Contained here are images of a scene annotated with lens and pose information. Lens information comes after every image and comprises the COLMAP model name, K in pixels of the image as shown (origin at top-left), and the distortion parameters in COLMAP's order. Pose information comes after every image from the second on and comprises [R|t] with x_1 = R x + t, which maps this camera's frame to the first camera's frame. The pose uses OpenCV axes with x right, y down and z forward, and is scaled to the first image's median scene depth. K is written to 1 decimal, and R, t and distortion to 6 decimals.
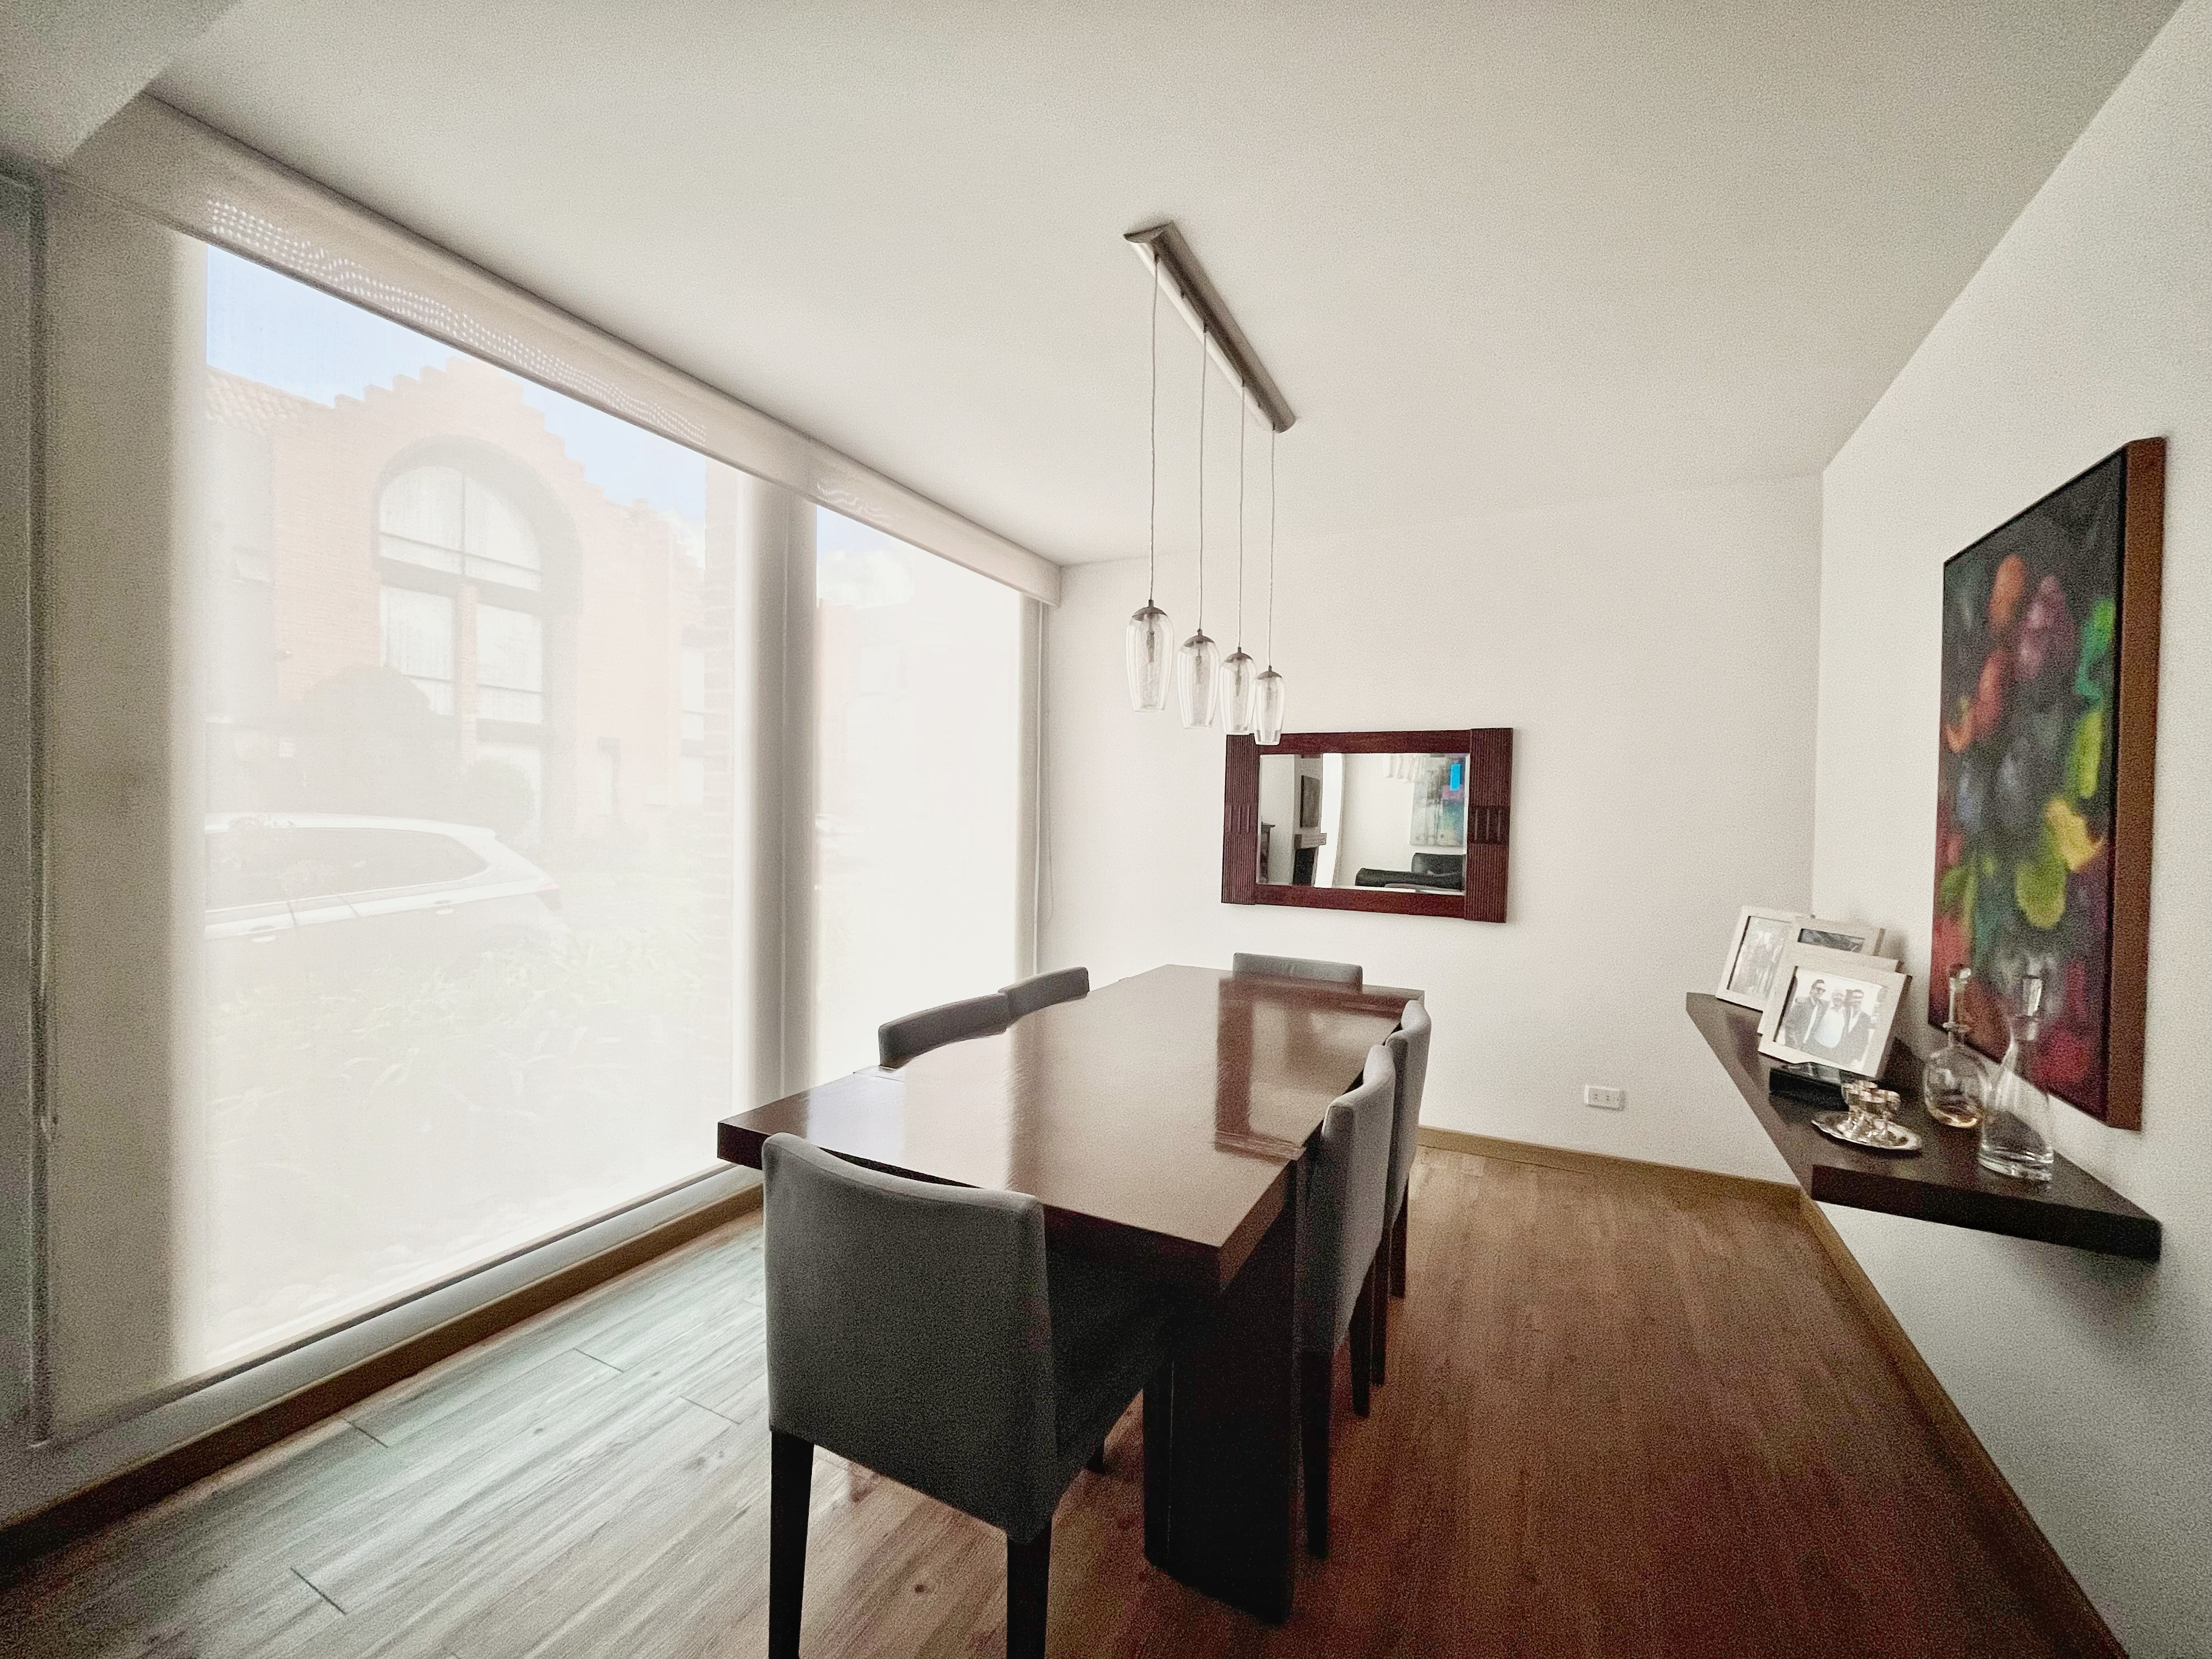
lens RADIAL K [[900.2, 0, 1098.6], [0, 900.2, 832.6], [0, 0, 1]] dist [-0.000505, -0.000540]
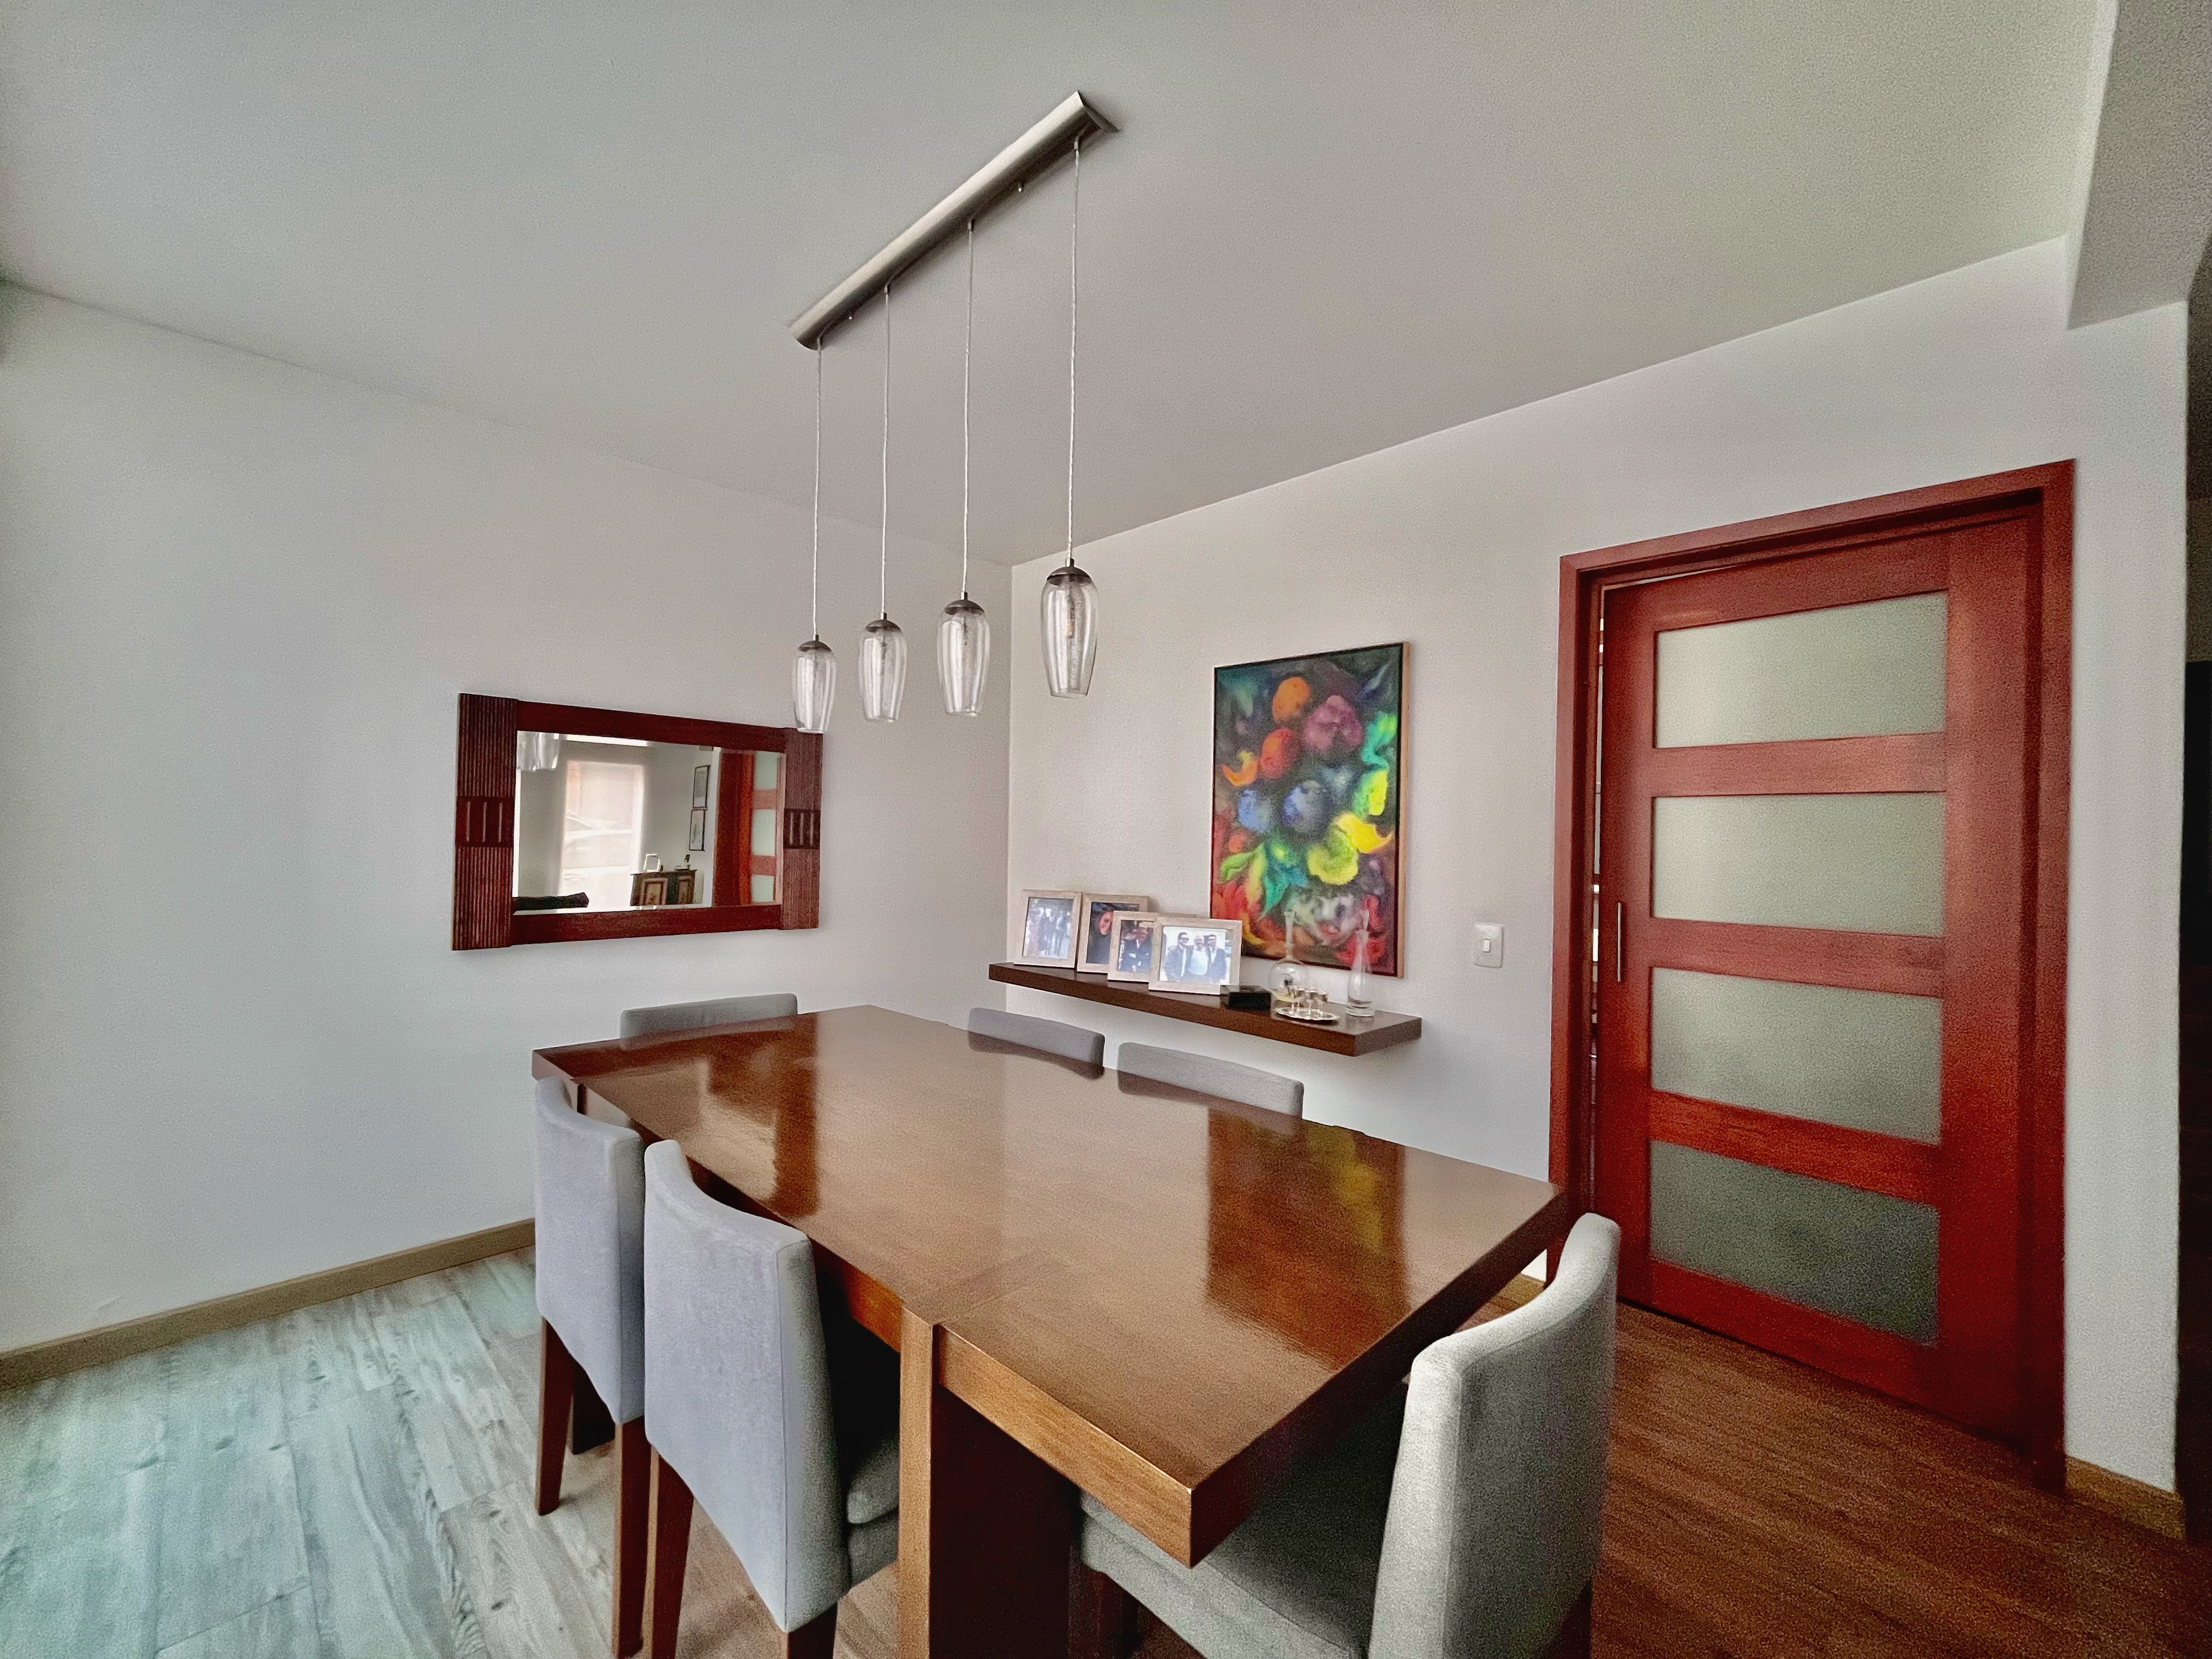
lens RADIAL K [[900.2, 0, 1106.9], [0, 900.2, 835.1], [0, 0, 1]] dist [-0.000505, -0.000540]
pose [[0.287600, -0.010290, 0.957695, -0.694445], [0.009285, 0.999925, 0.007956, -0.011573], [-0.957706, 0.006605, 0.287674, 0.722859]]
